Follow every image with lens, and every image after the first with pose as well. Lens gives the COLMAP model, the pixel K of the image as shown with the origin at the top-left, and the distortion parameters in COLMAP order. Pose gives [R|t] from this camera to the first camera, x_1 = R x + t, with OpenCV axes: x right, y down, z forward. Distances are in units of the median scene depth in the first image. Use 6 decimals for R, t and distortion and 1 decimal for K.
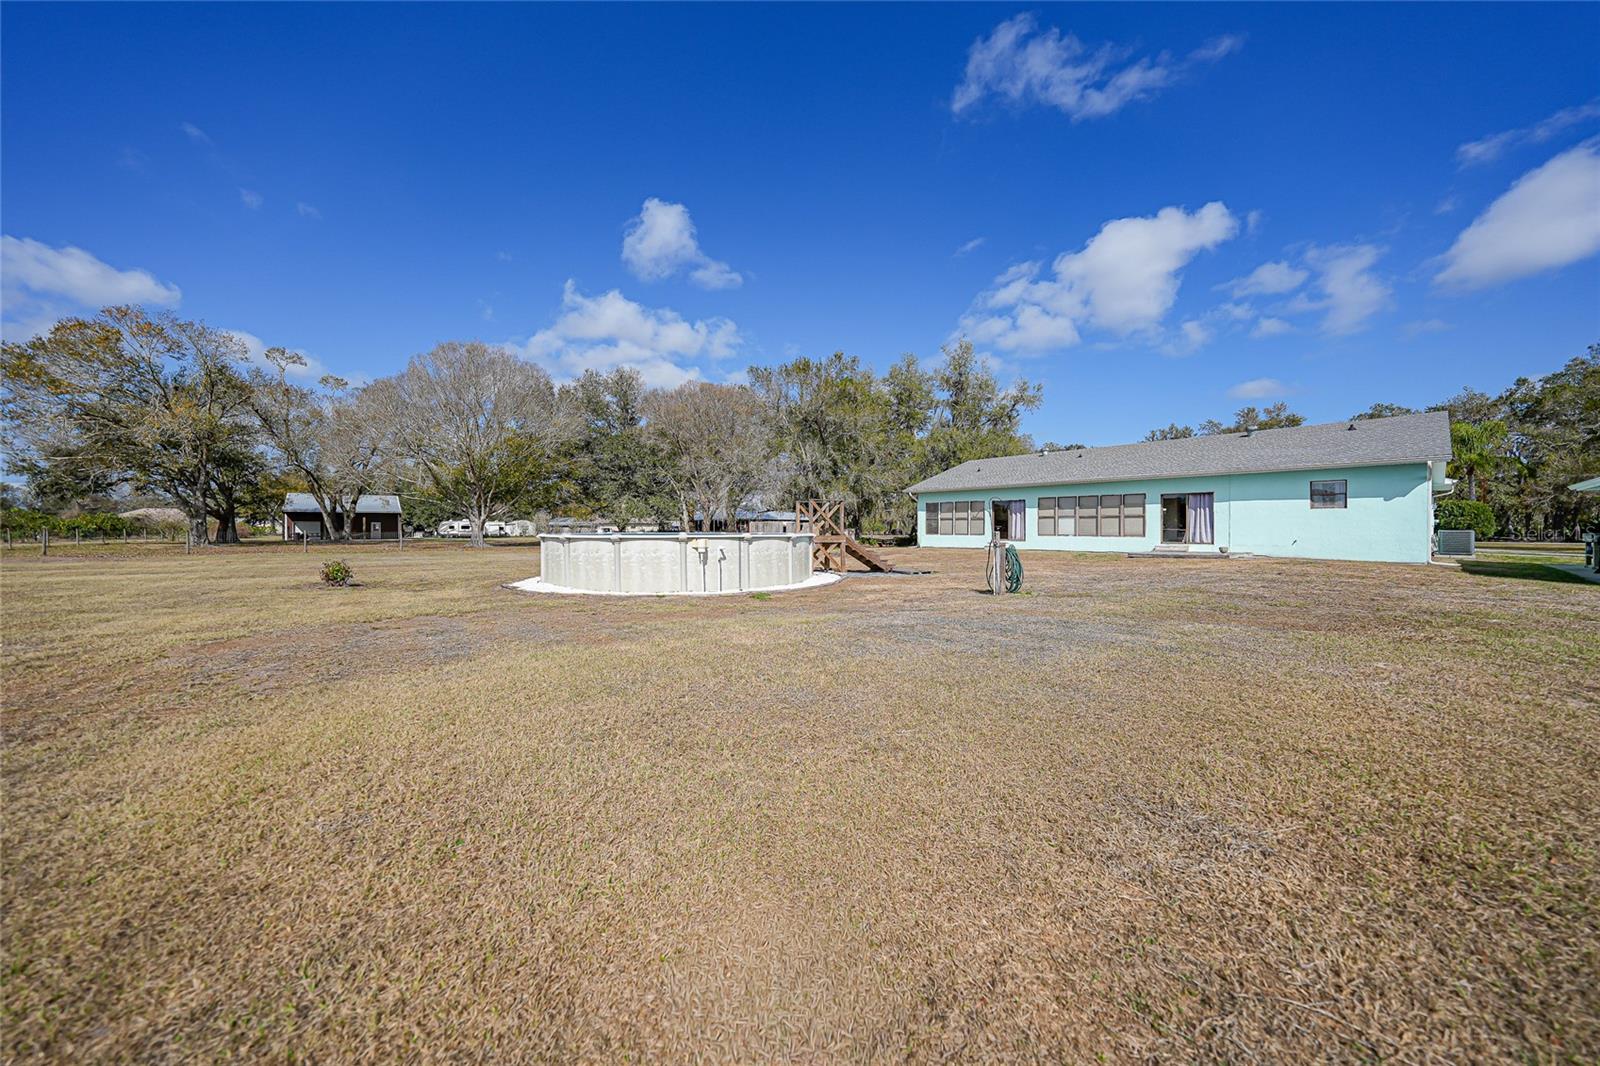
lens RADIAL K [[548.4, 0, 827.0], [0, 548.4, 522.5], [0, 0, 1]] dist [-0.004052, 0.001996]
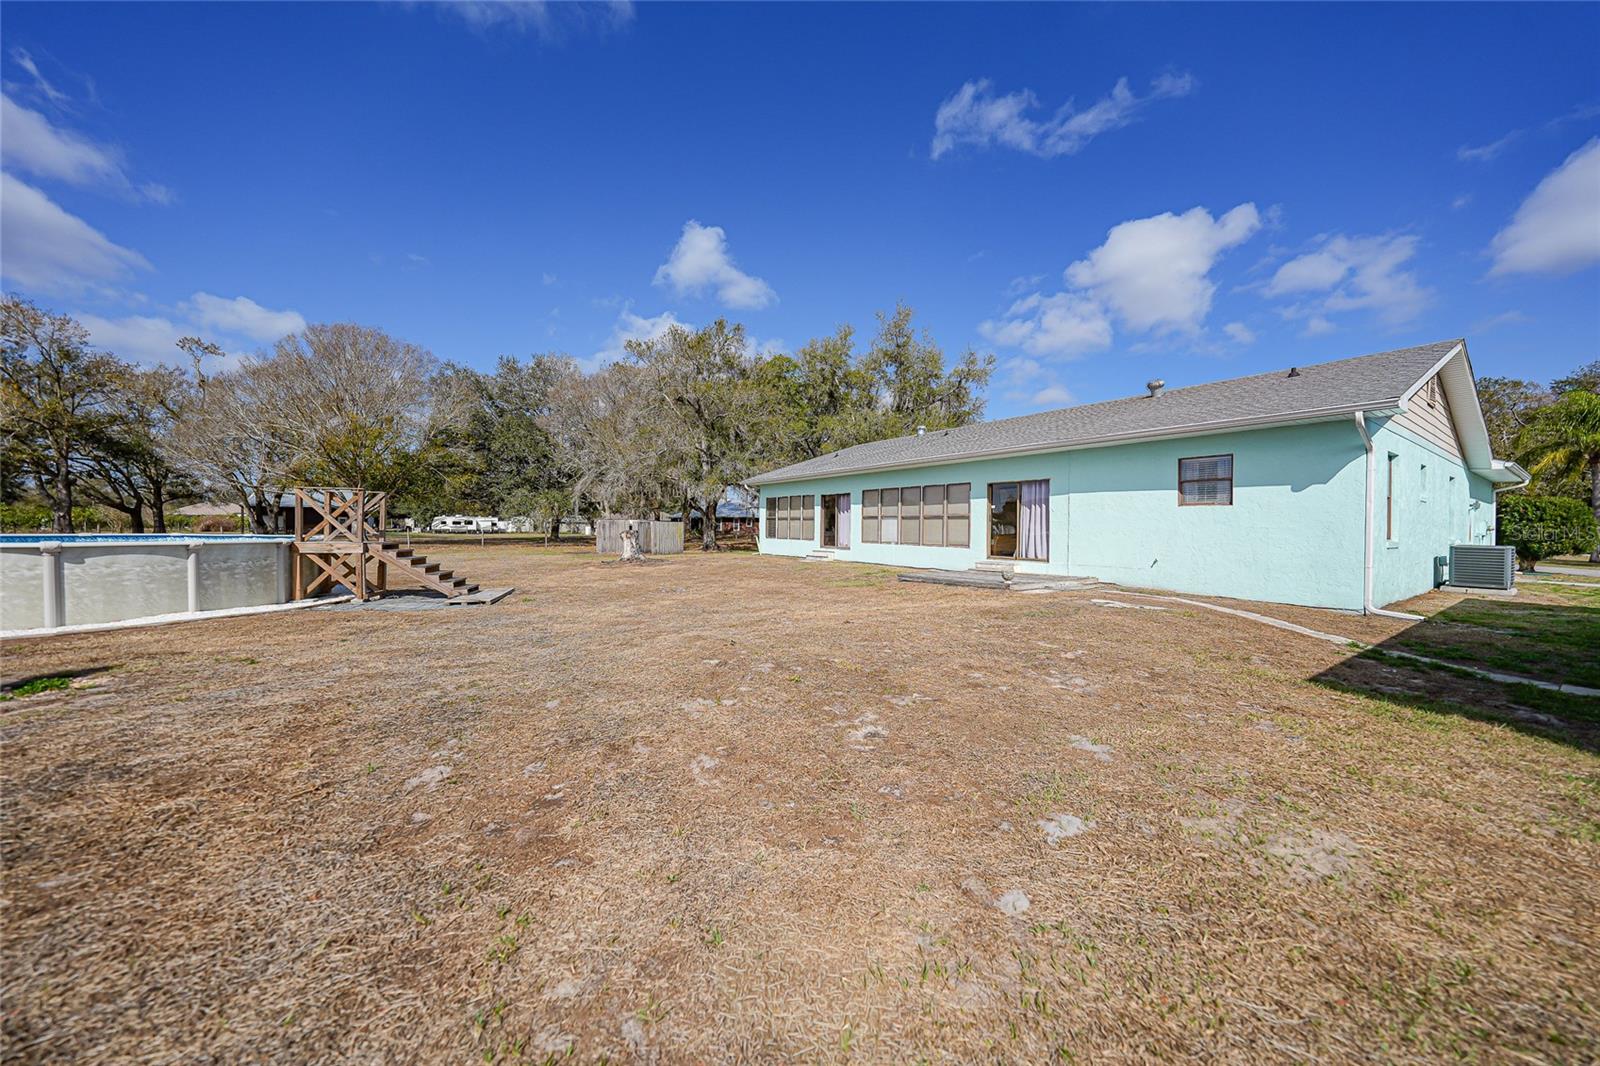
lens RADIAL K [[553.1, 0, 828.7], [0, 553.1, 509.5], [0, 0, 1]] dist [-0.001238, 0.000033]
pose [[0.991614, 0.005867, -0.129098, 0.435538], [-0.008465, 0.999772, -0.019583, -0.004889], [0.128954, 0.020512, 0.991438, 0.277165]]
